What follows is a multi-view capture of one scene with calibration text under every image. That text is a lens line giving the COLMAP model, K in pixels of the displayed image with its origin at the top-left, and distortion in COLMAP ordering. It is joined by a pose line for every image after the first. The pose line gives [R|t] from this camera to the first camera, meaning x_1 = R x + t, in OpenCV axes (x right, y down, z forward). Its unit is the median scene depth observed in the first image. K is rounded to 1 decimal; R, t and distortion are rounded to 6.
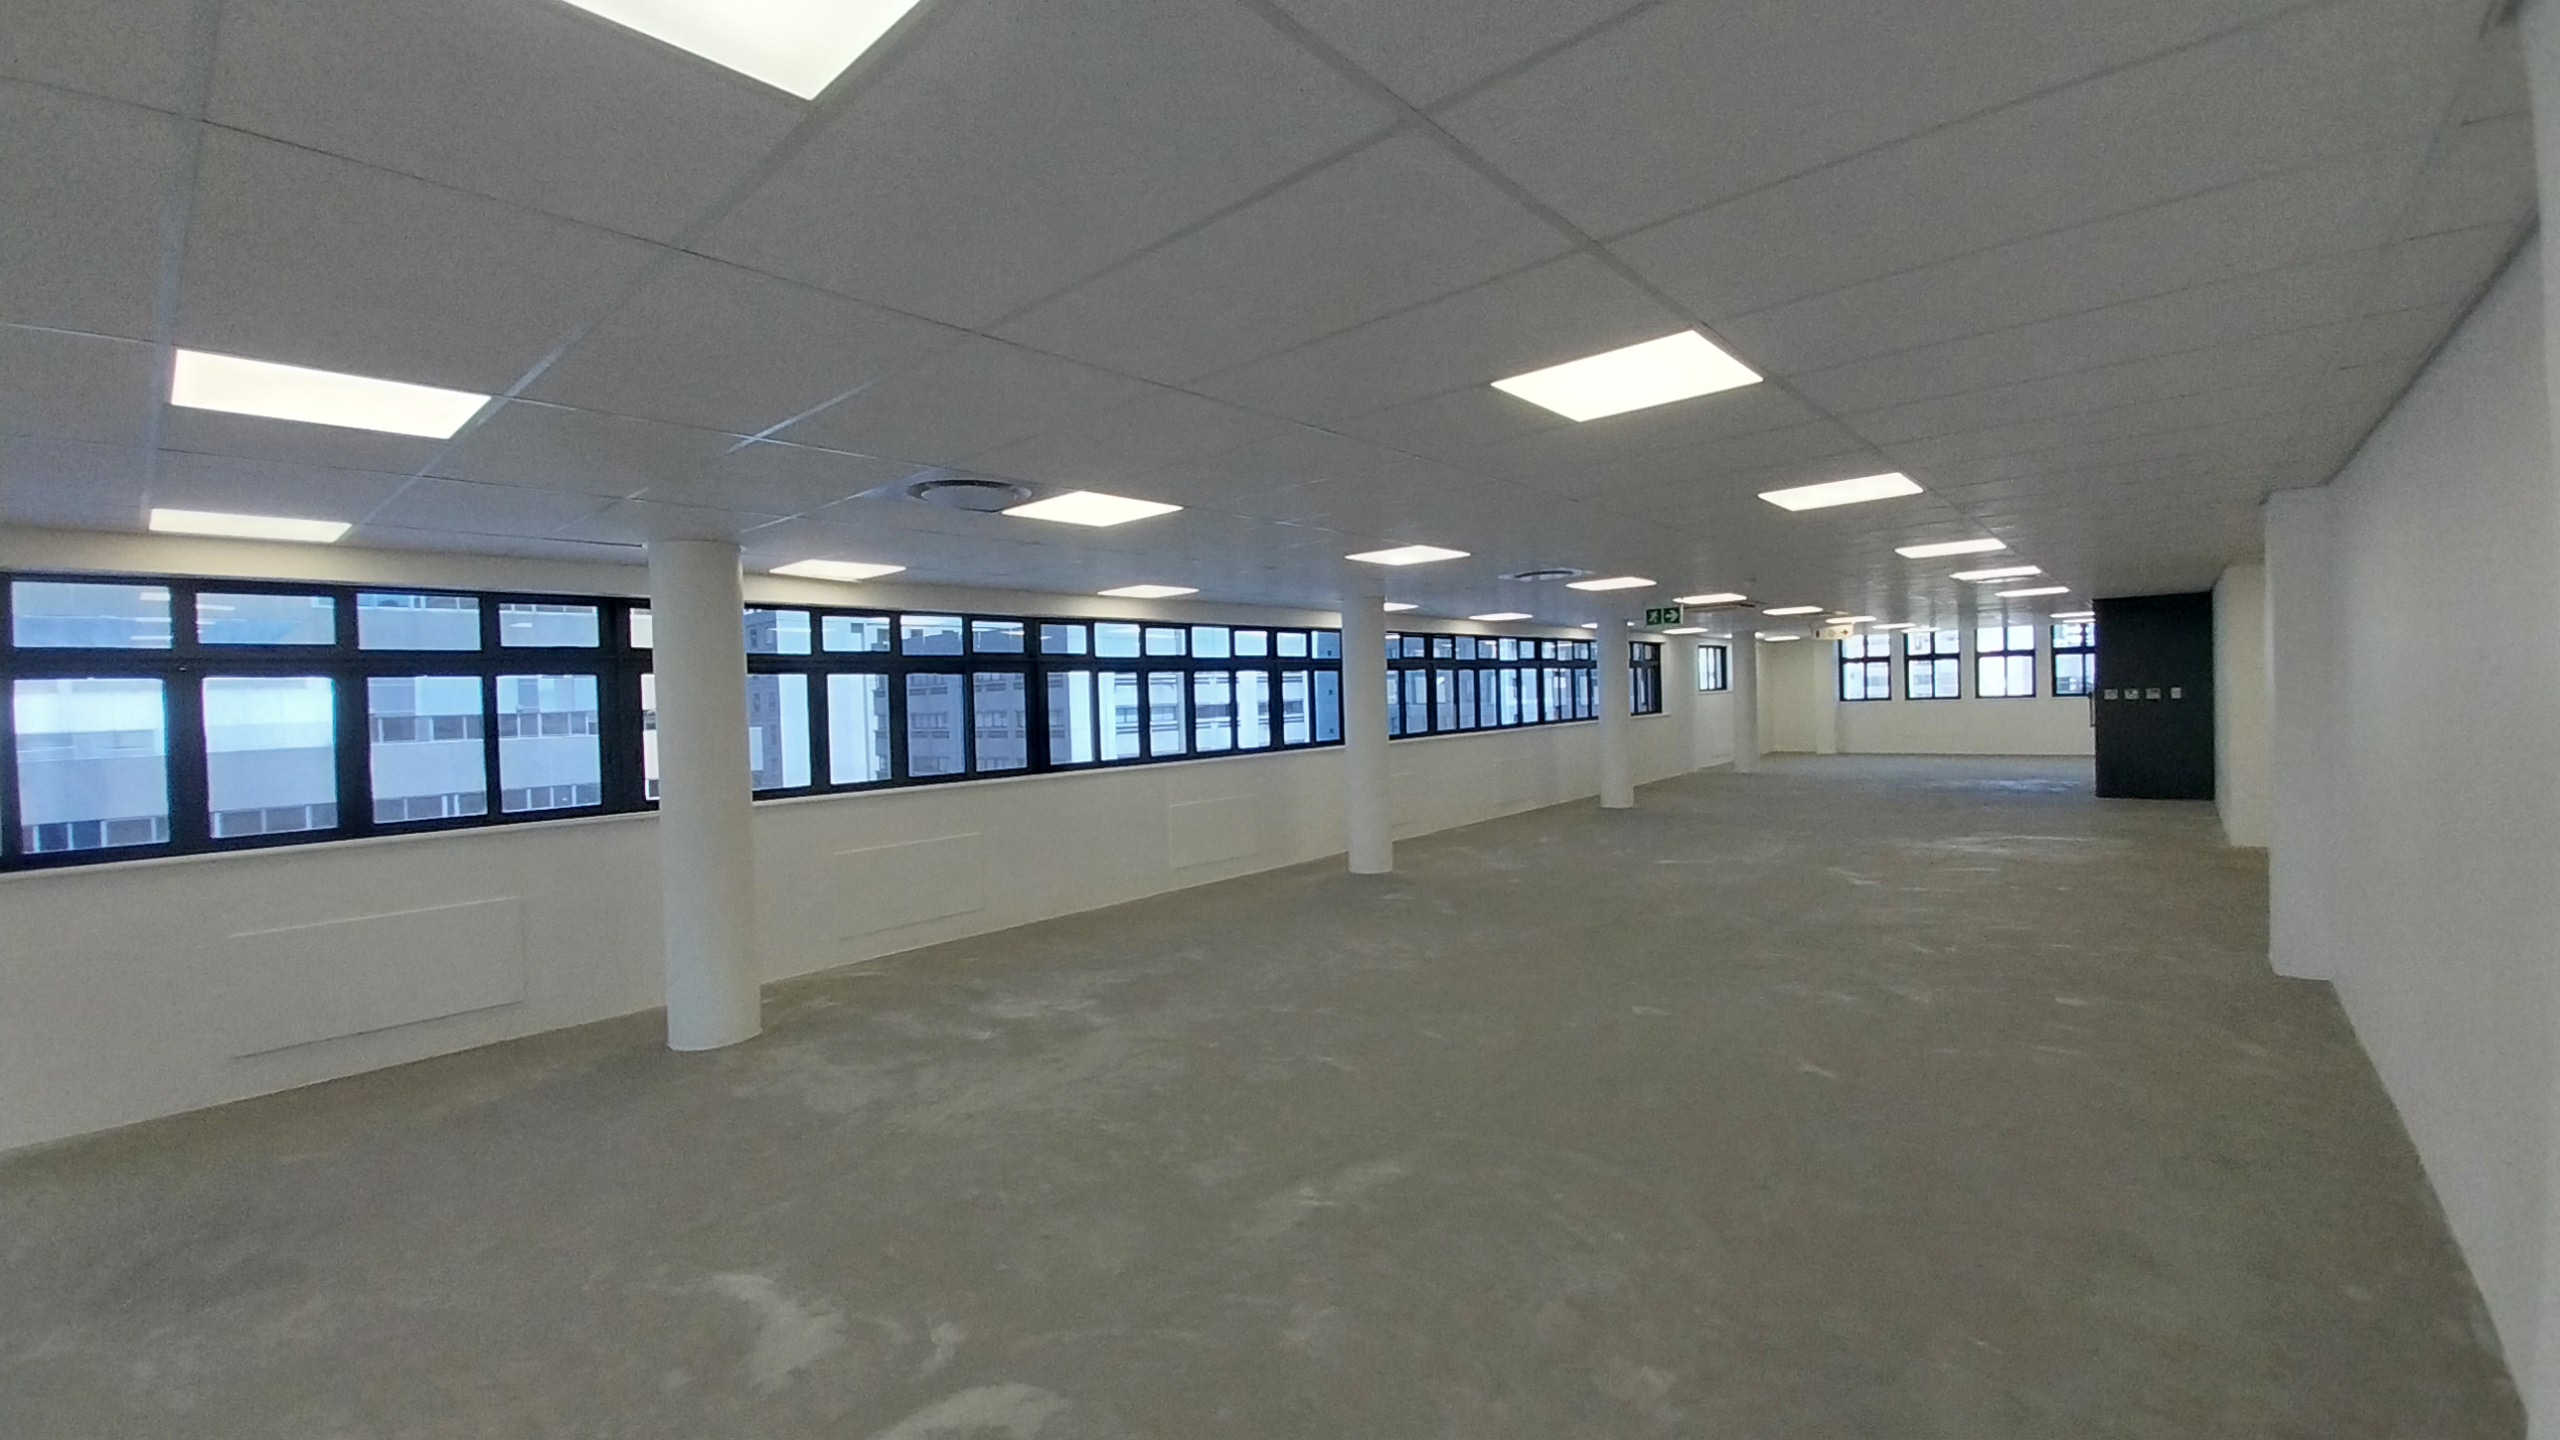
lens RADIAL K [[1002.3, 0, 1280.0], [0, 1002.3, 720.0], [0, 0, 1]] dist [0.021336, -0.015246]
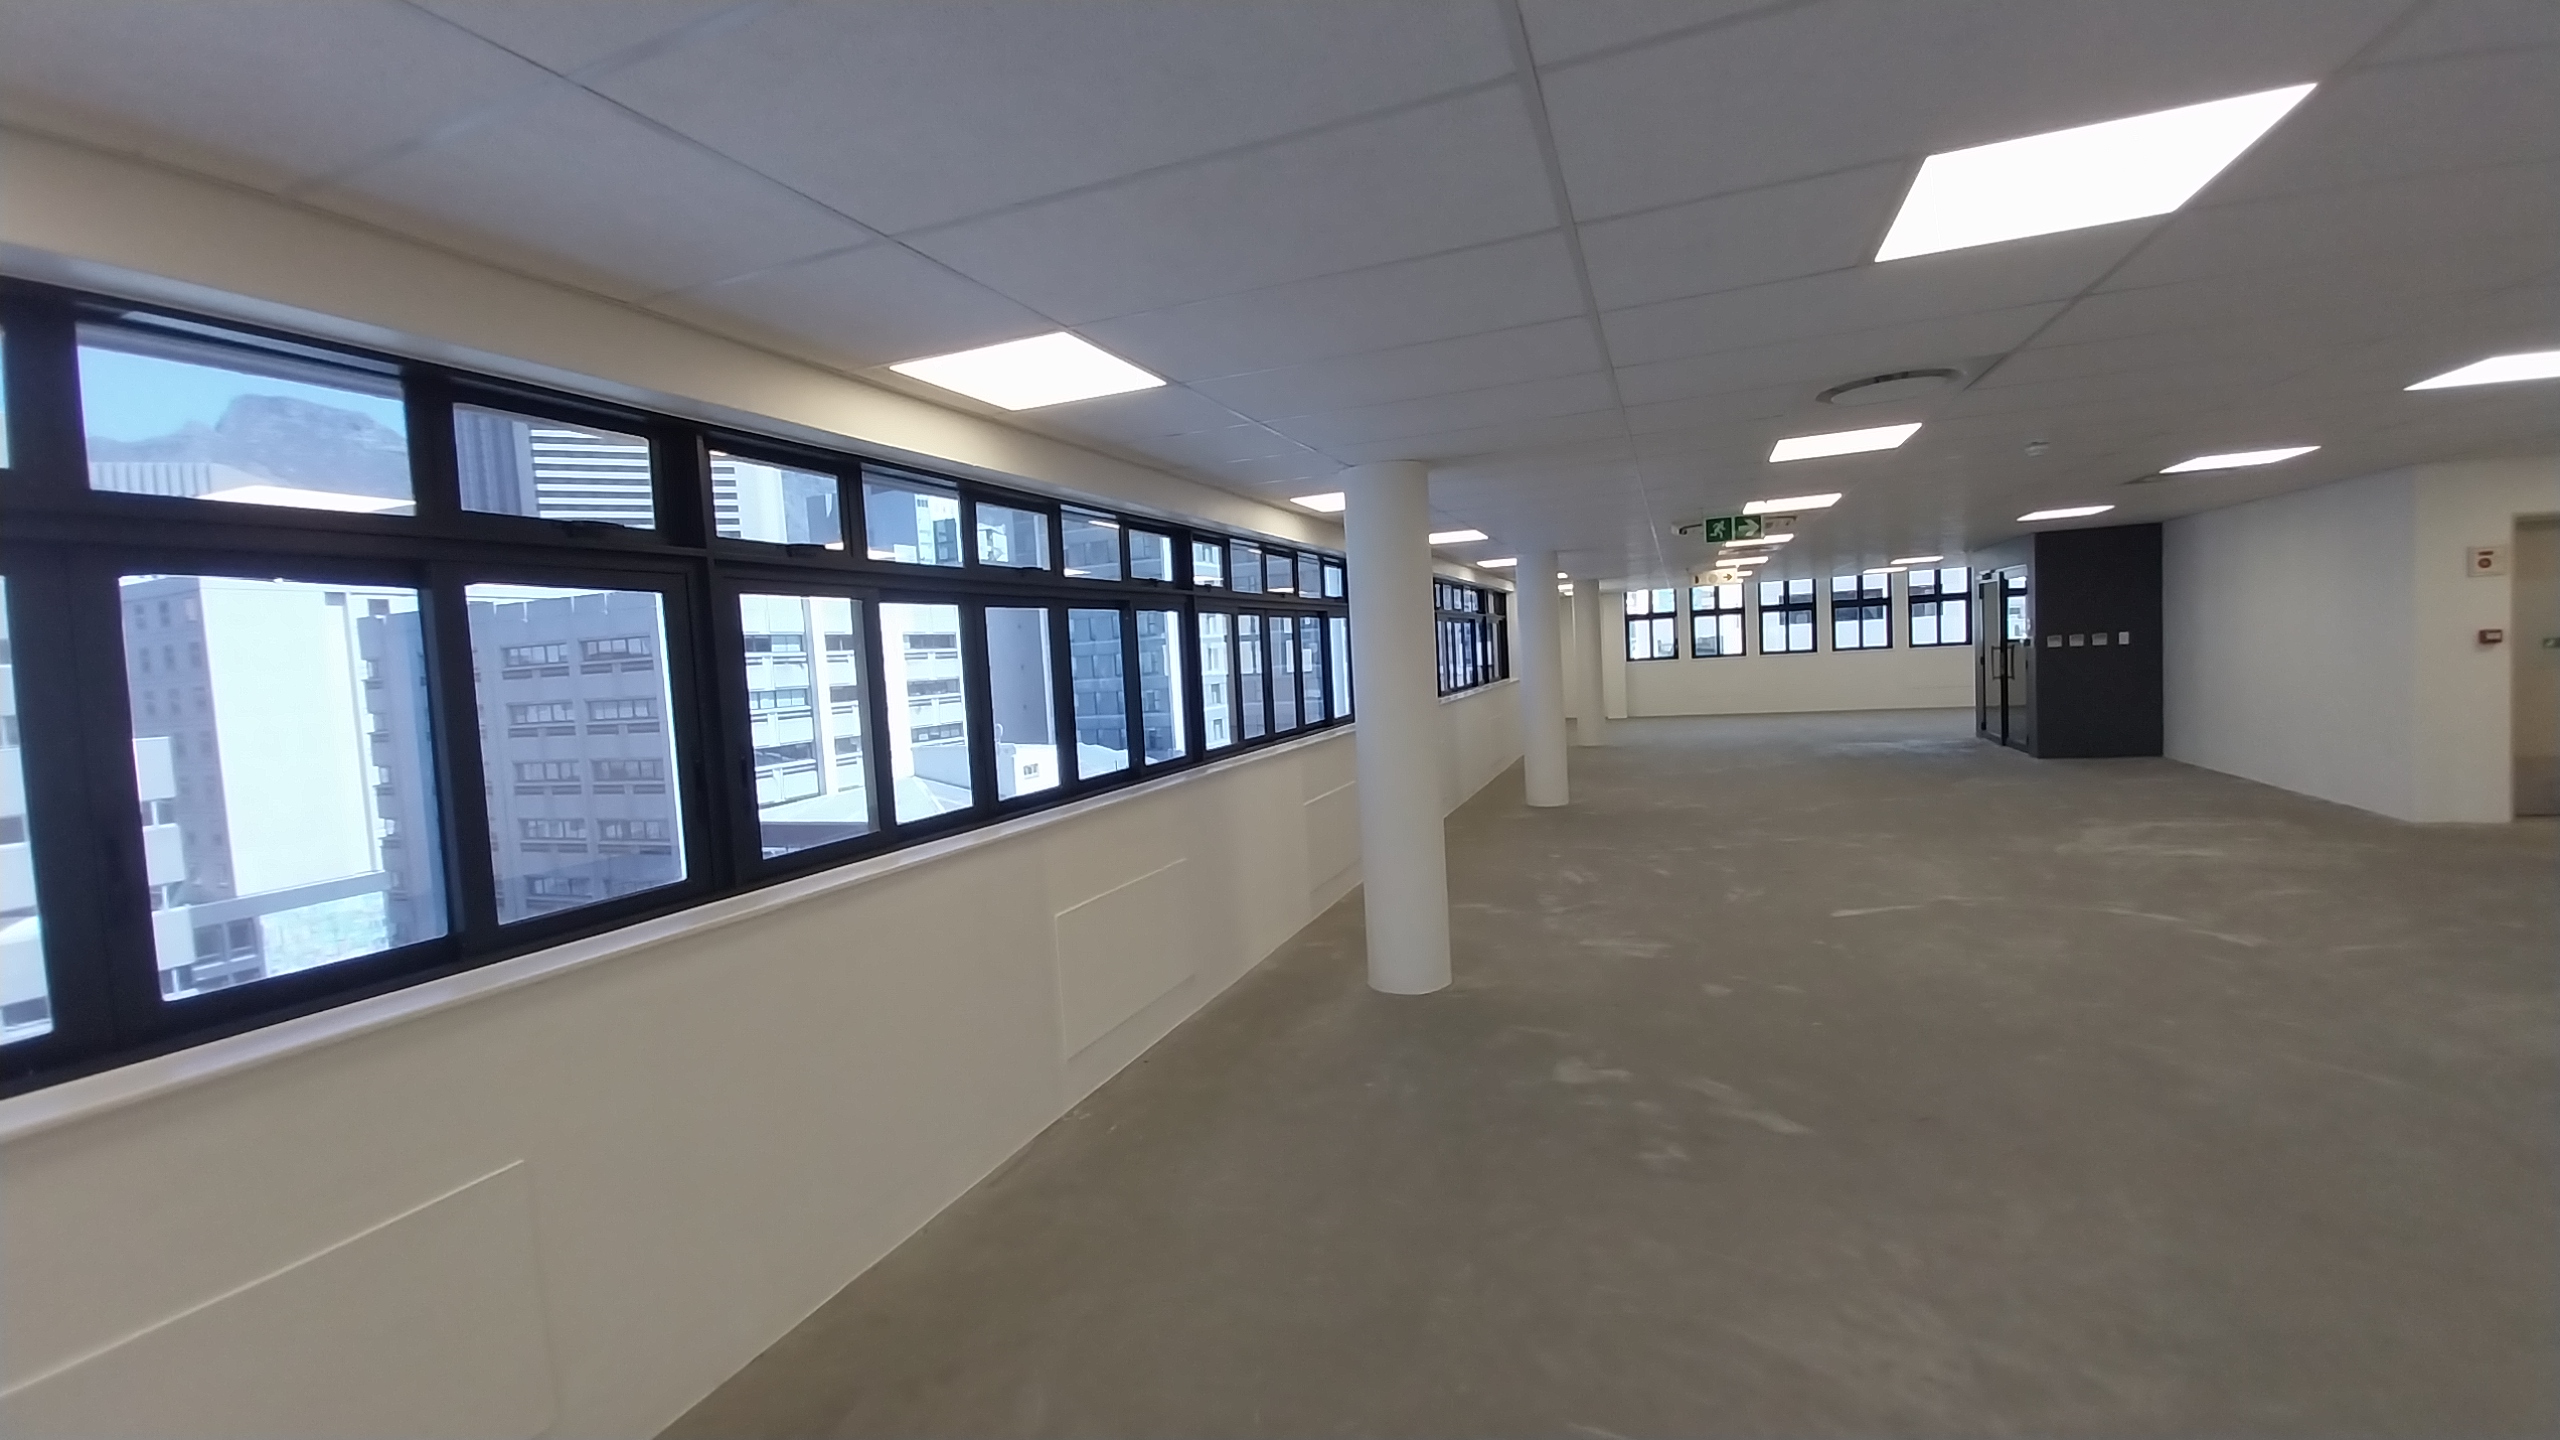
lens RADIAL K [[1002.3, 0, 1280.0], [0, 1002.3, 720.0], [0, 0, 1]] dist [0.021336, -0.015246]
pose [[0.939953, -0.040909, 0.338842, -0.117915], [0.032229, 0.998993, 0.031208, -0.006331], [-0.339778, -0.018414, 0.940325, 0.410726]]
